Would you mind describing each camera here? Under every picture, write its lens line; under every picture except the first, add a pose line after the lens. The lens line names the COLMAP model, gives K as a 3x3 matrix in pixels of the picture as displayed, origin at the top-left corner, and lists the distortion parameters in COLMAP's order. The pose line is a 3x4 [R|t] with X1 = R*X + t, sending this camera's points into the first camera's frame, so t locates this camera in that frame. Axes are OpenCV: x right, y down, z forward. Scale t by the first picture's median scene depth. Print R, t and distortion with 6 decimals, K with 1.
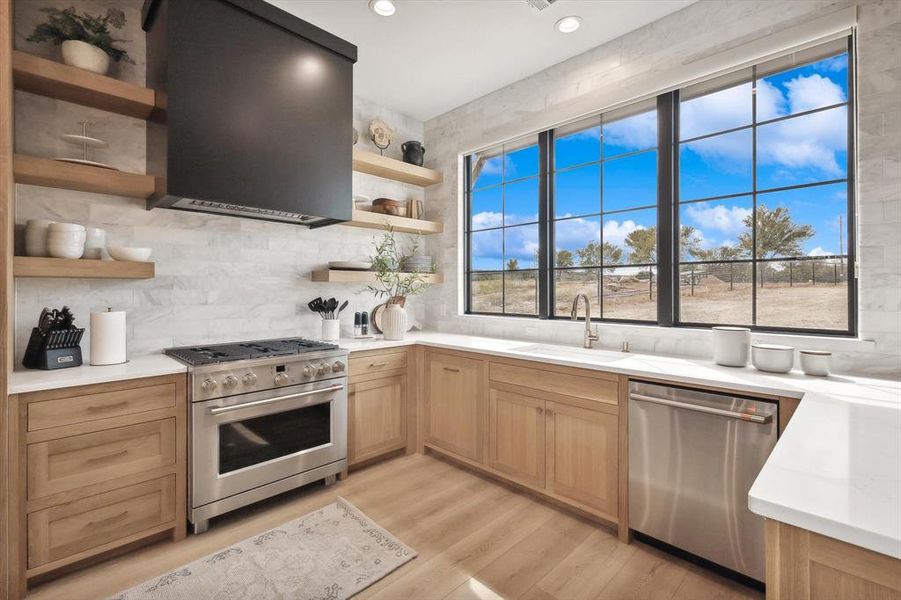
lens RADIAL K [[397.8, 0, 453.8], [0, 397.8, 293.1], [0, 0, 1]] dist [0.001088, -0.000726]
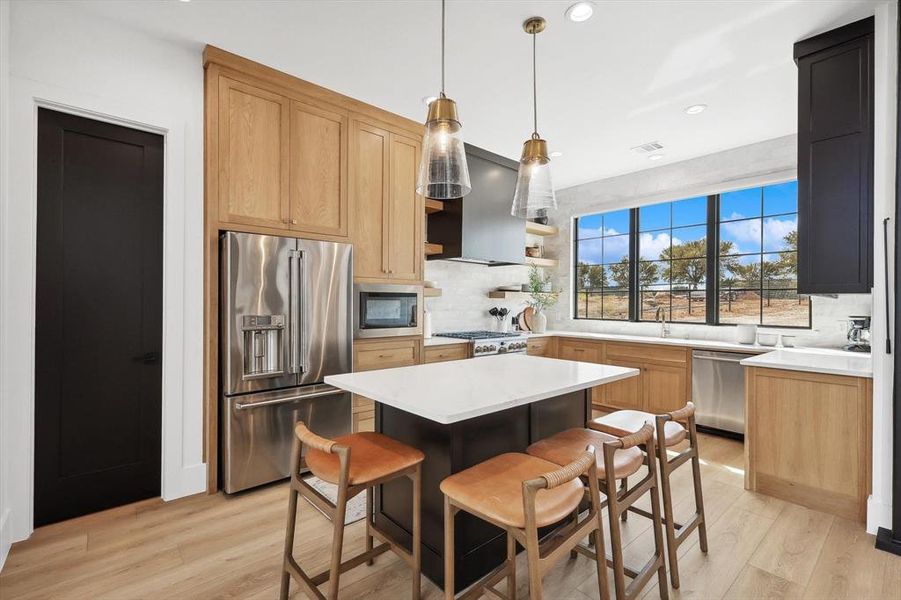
lens RADIAL K [[397.8, 0, 446.3], [0, 397.8, 304.6], [0, 0, 1]] dist [0.001088, -0.000726]
pose [[0.996671, 0.010005, -0.080909, -0.394000], [-0.010400, 0.999936, -0.004460, 0.008043], [0.080859, 0.005286, 0.996712, -0.680629]]
